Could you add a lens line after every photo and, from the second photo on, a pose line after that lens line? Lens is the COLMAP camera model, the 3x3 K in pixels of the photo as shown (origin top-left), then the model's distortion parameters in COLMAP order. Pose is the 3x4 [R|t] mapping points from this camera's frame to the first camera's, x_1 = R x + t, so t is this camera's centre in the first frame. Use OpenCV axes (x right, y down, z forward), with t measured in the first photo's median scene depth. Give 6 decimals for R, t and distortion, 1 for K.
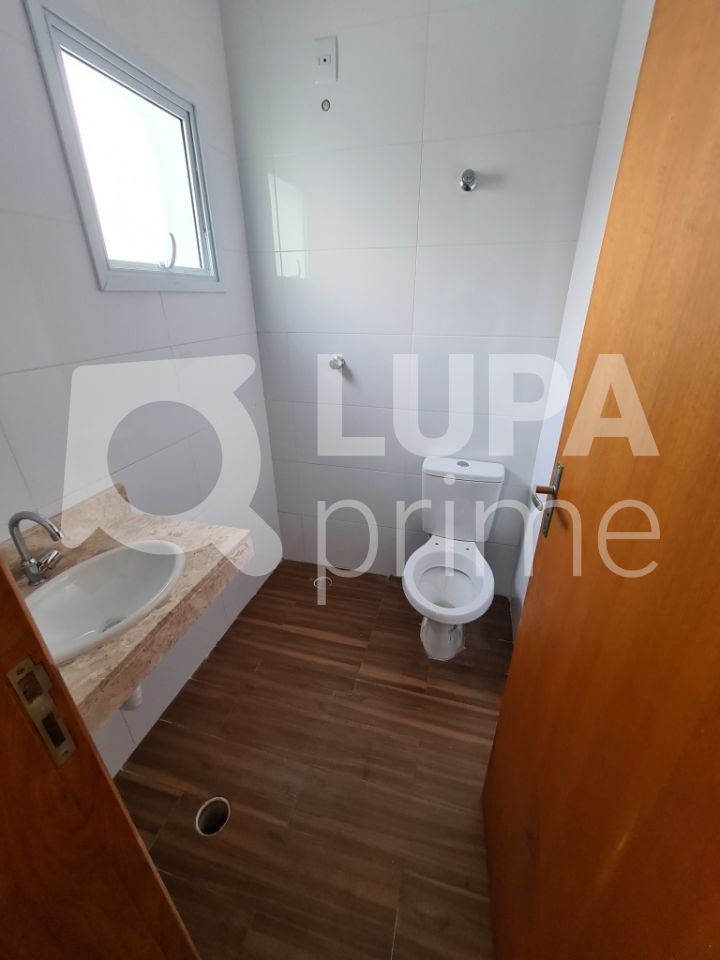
lens RADIAL K [[390.9, 0, 362.9], [0, 390.9, 483.9], [0, 0, 1]] dist [-0.001585, 0.000818]
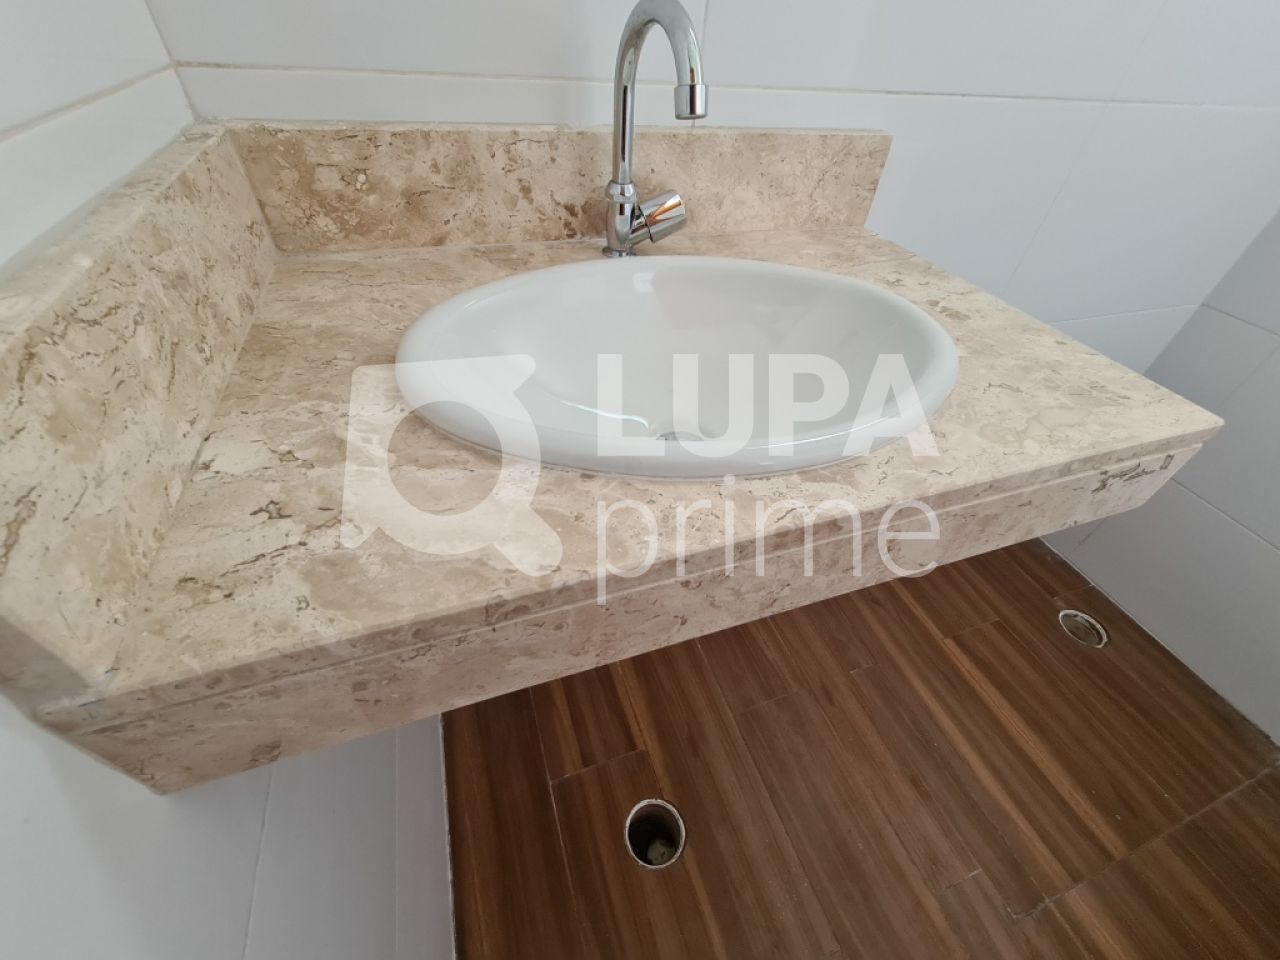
lens RADIAL K [[521.2, 0, 640.8], [0, 521.2, 482.7], [0, 0, 1]] dist [-0.001585, 0.000818]
pose [[0.568463, 0.593643, -0.569595, -0.266035], [-0.414795, 0.804712, 0.424715, 0.150272], [0.710489, -0.005170, 0.703689, 0.466739]]
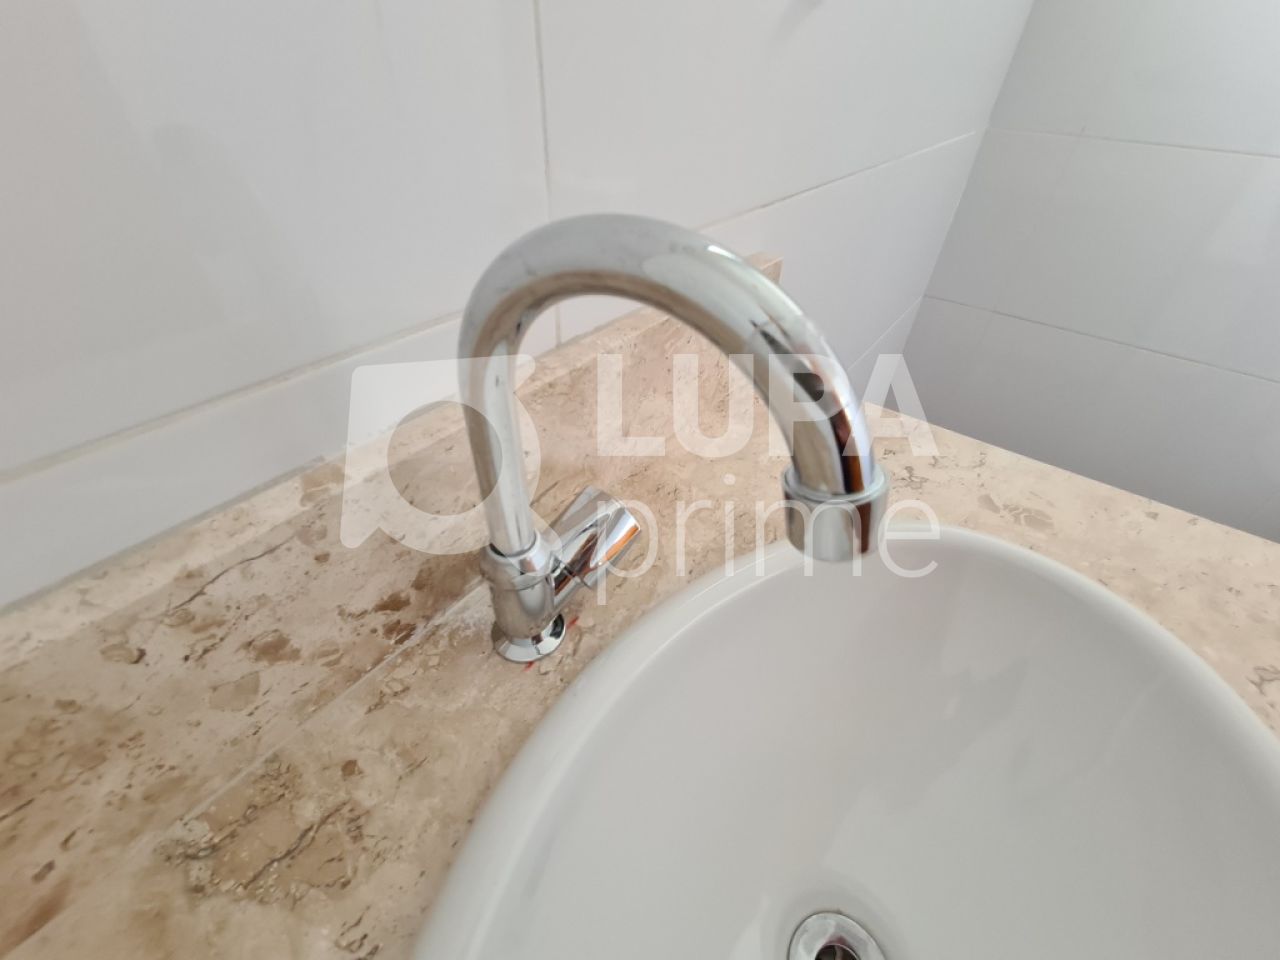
lens RADIAL K [[521.2, 0, 636.1], [0, 521.2, 479.6], [0, 0, 1]] dist [-0.001585, 0.000818]
pose [[0.930024, 0.265675, -0.253912, -0.553975], [-0.196567, 0.943401, 0.267125, 0.067234], [0.310509, -0.198522, 0.929609, 0.588226]]
